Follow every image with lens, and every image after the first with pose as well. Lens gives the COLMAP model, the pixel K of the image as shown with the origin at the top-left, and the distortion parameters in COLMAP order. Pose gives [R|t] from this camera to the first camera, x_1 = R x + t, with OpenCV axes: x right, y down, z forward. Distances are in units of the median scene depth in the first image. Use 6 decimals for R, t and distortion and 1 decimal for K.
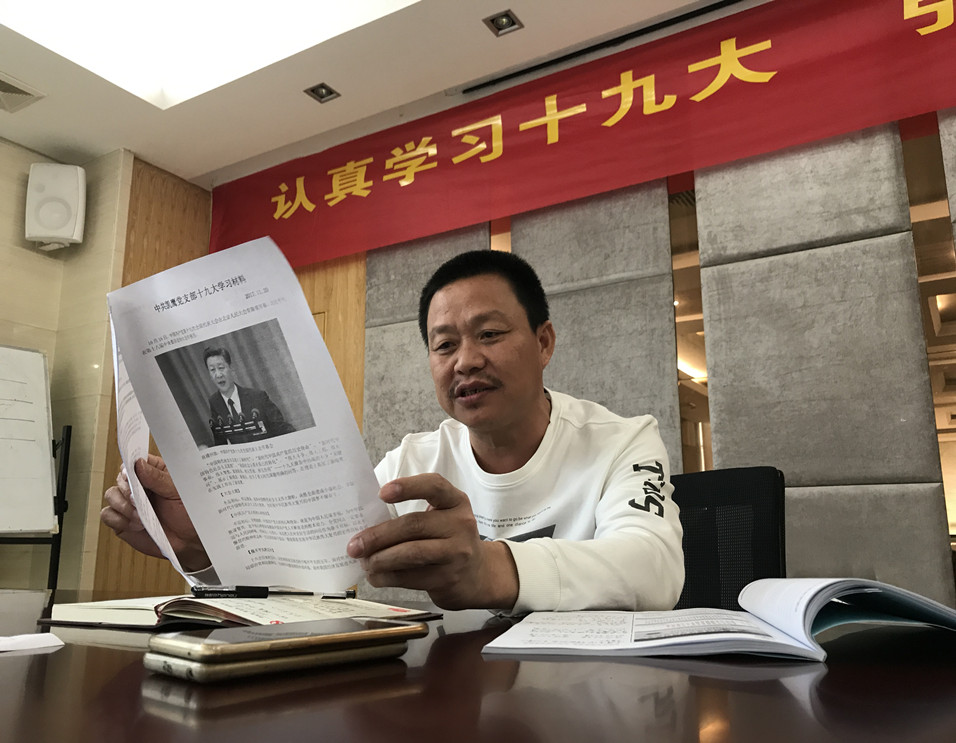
lens RADIAL K [[801.5, 0, 478.0], [0, 801.5, 371.5], [0, 0, 1]] dist [-0.001335, 0.001774]
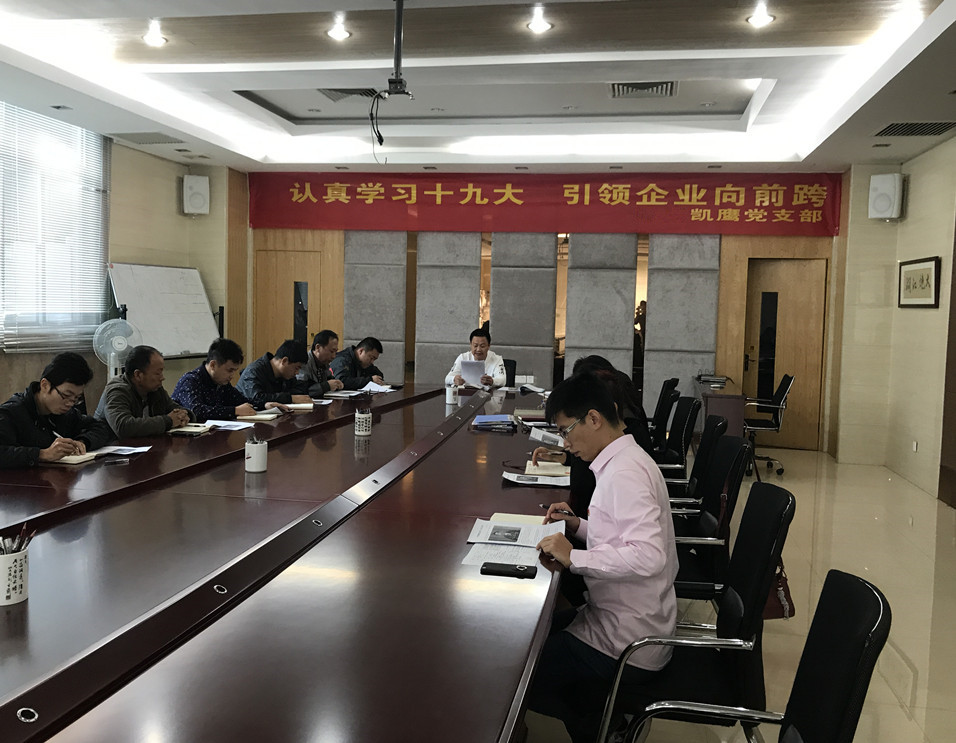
lens RADIAL K [[903.1, 0, 478.0], [0, 903.1, 371.5], [0, 0, 1]] dist [0.001344, 0.000407]
pose [[0.934413, 0.005216, 0.356154, -0.730255], [-0.103124, 0.961032, 0.256483, -0.476940], [-0.340938, -0.276389, 0.898538, -1.585387]]
